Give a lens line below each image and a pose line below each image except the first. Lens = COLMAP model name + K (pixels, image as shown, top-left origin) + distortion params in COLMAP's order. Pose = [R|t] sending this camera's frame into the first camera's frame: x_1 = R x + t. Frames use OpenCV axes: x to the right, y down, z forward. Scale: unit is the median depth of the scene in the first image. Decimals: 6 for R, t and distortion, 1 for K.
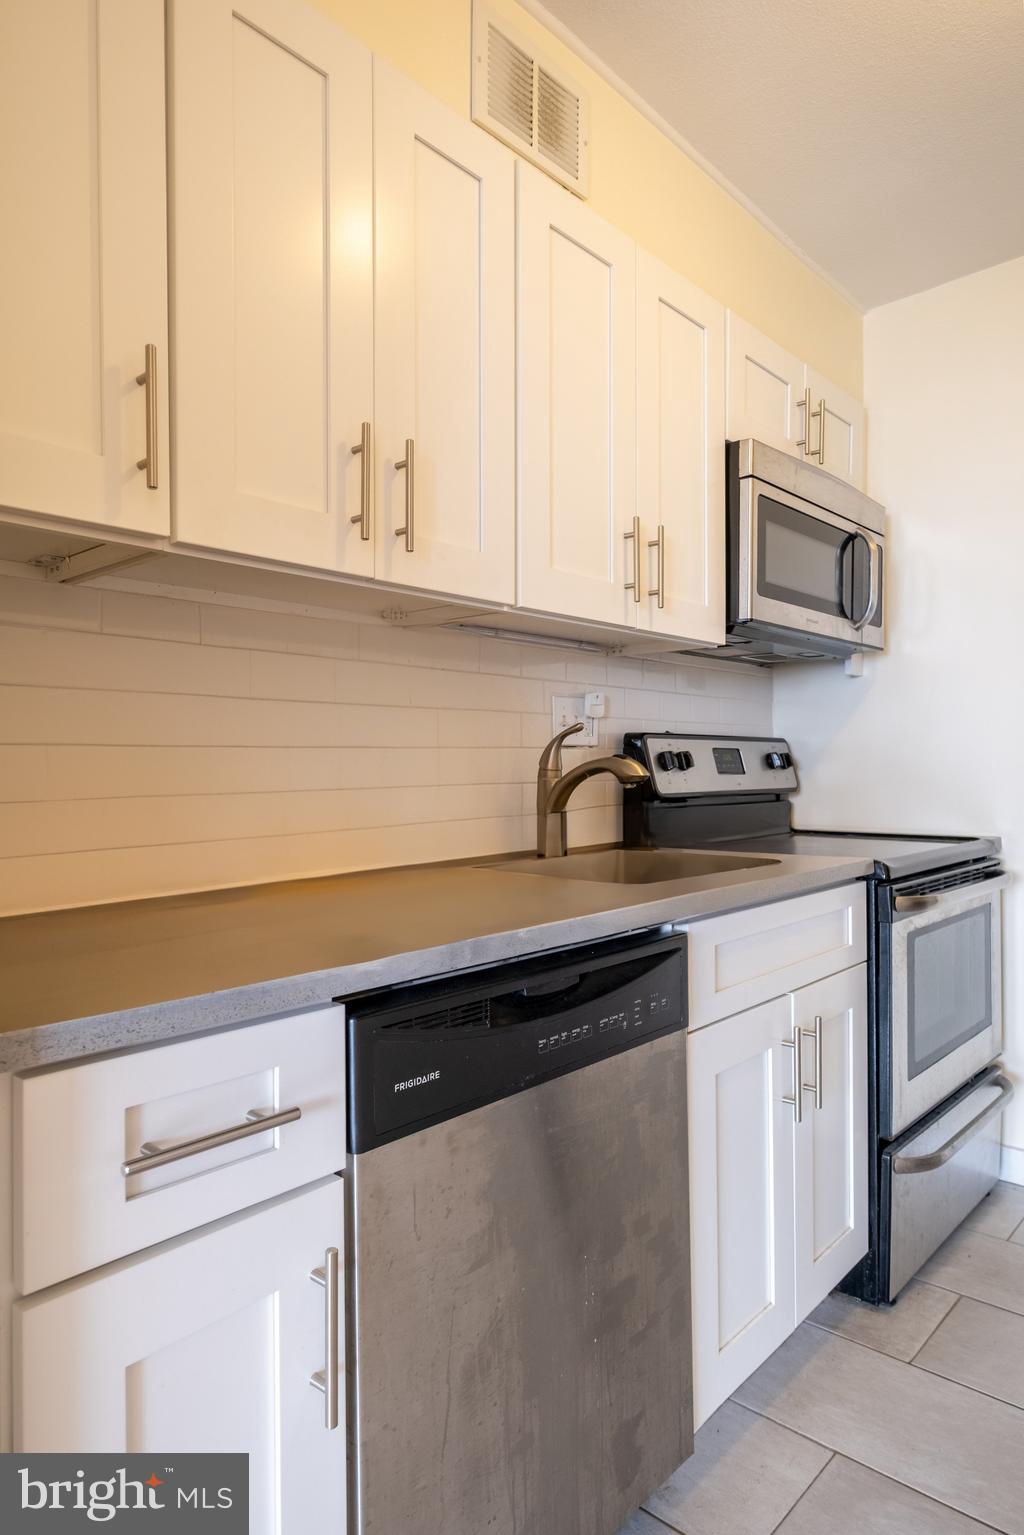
lens RADIAL K [[930.8, 0, 512.0], [0, 930.8, 767.5], [0, 0, 1]] dist [-0.000771, 0.001416]
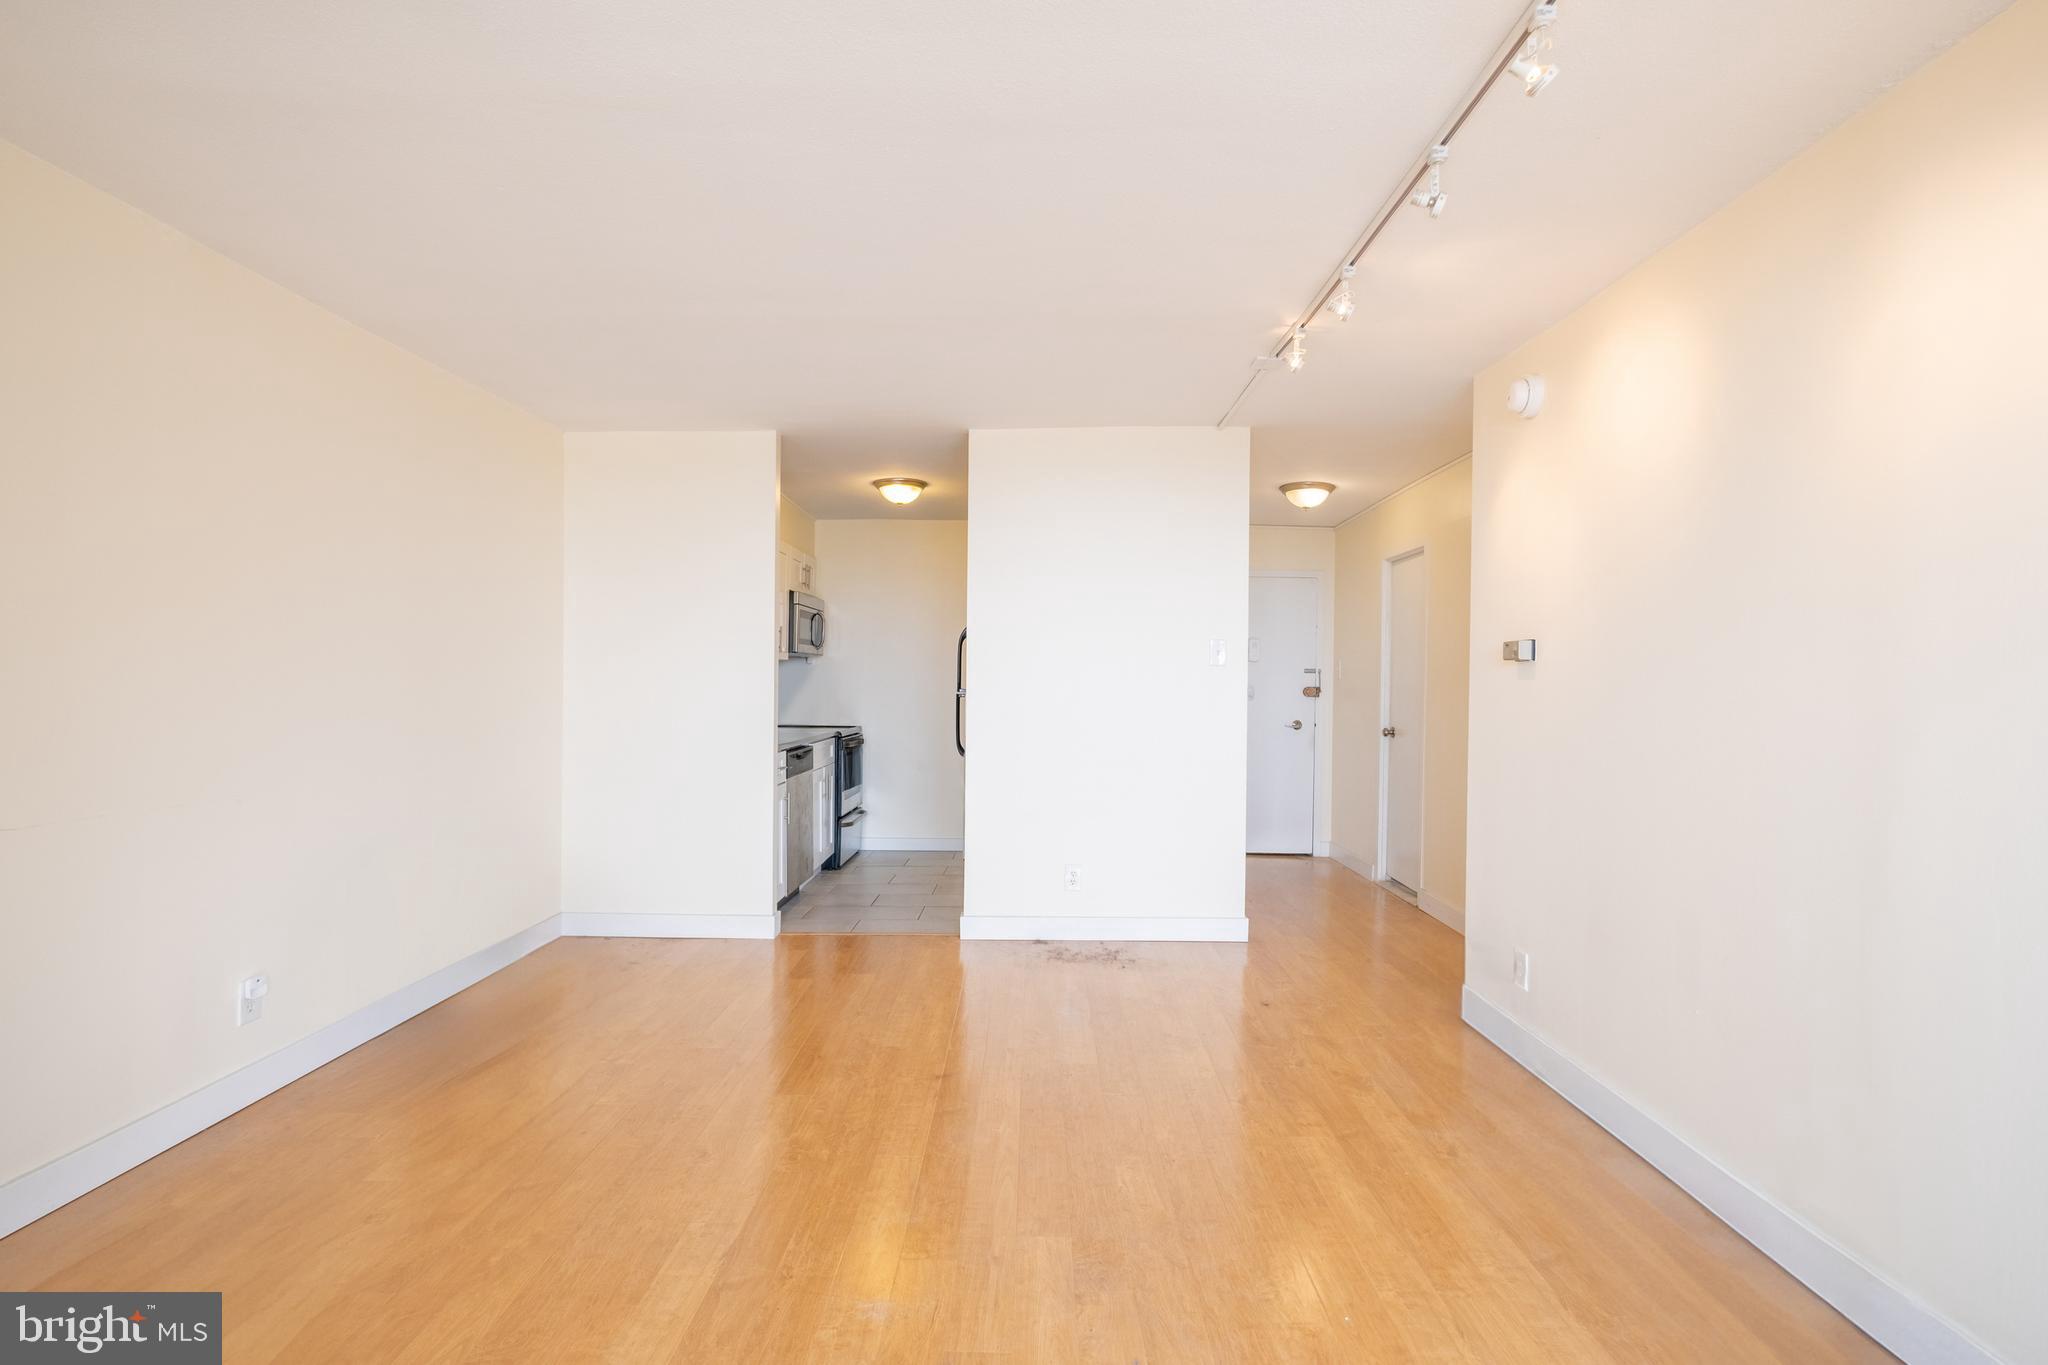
lens RADIAL K [[999.7, 0, 1024.0], [0, 999.7, 682.5], [0, 0, 1]] dist [0.228069, 0.000054]
pose [[0.745601, 0.015140, 0.666221, -1.473740], [-0.014578, 0.999873, -0.006407, -0.056288], [-0.666233, -0.004935, 0.745727, -2.055994]]
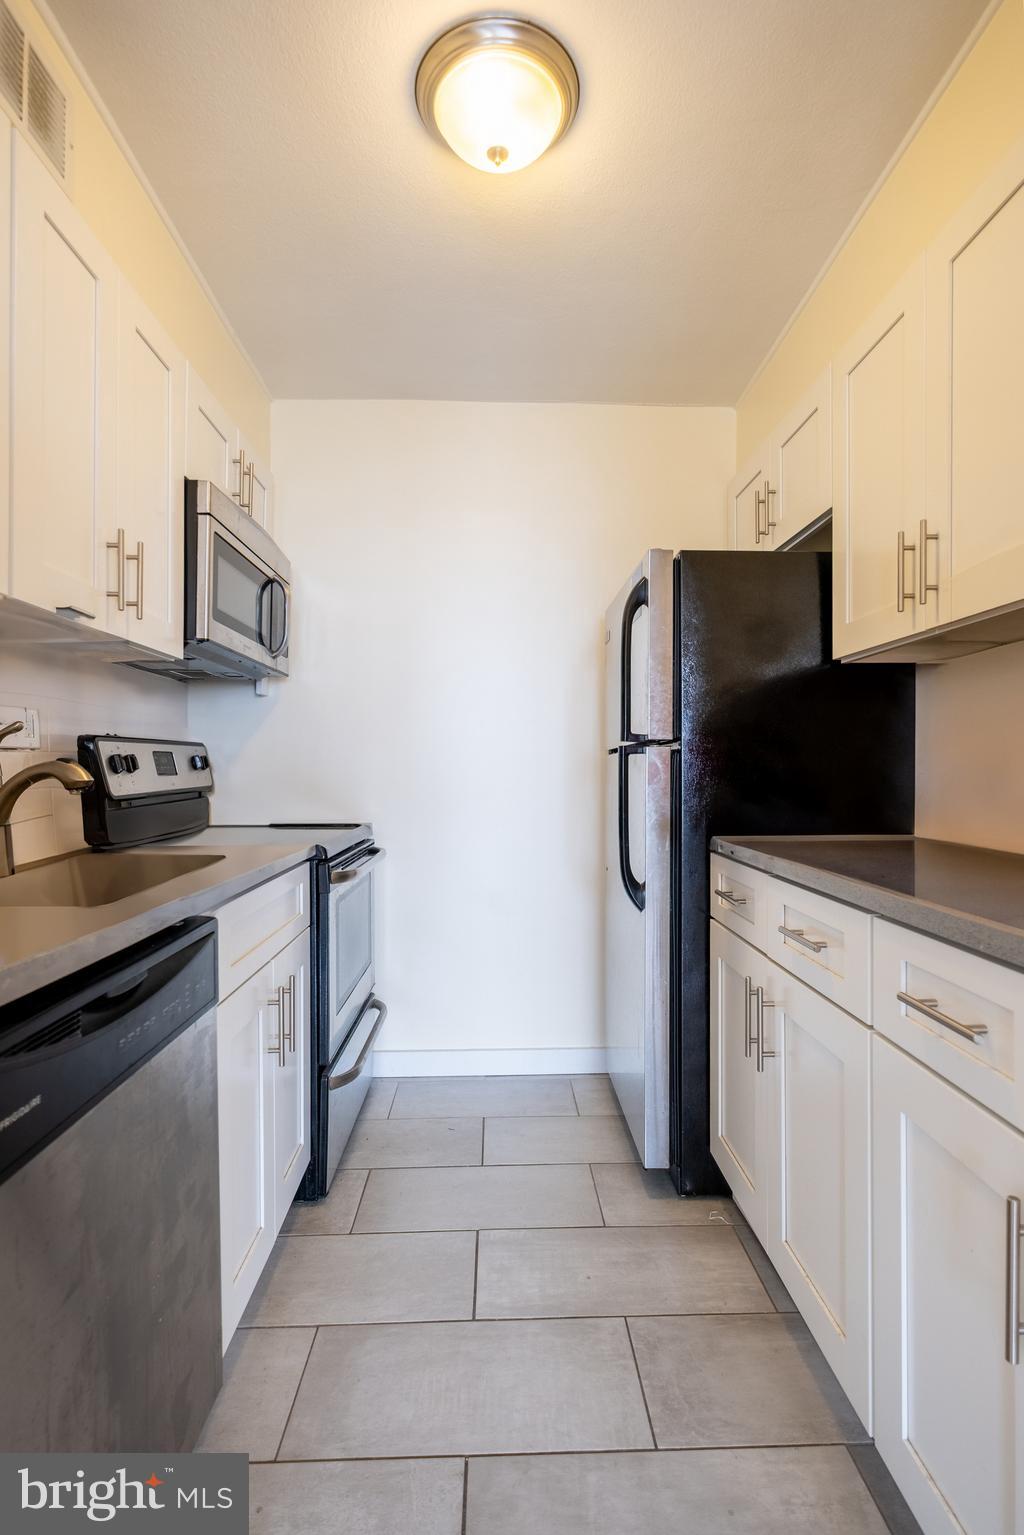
lens RADIAL K [[776.8, 0, 512.0], [0, 776.8, 767.5], [0, 0, 1]] dist [-0.000341, 0.000831]
pose [[0.718957, 0.007449, 0.695015, -0.146808], [-0.003071, 0.999967, -0.007540, 0.003474], [-0.695048, 0.003286, 0.718956, 0.064690]]
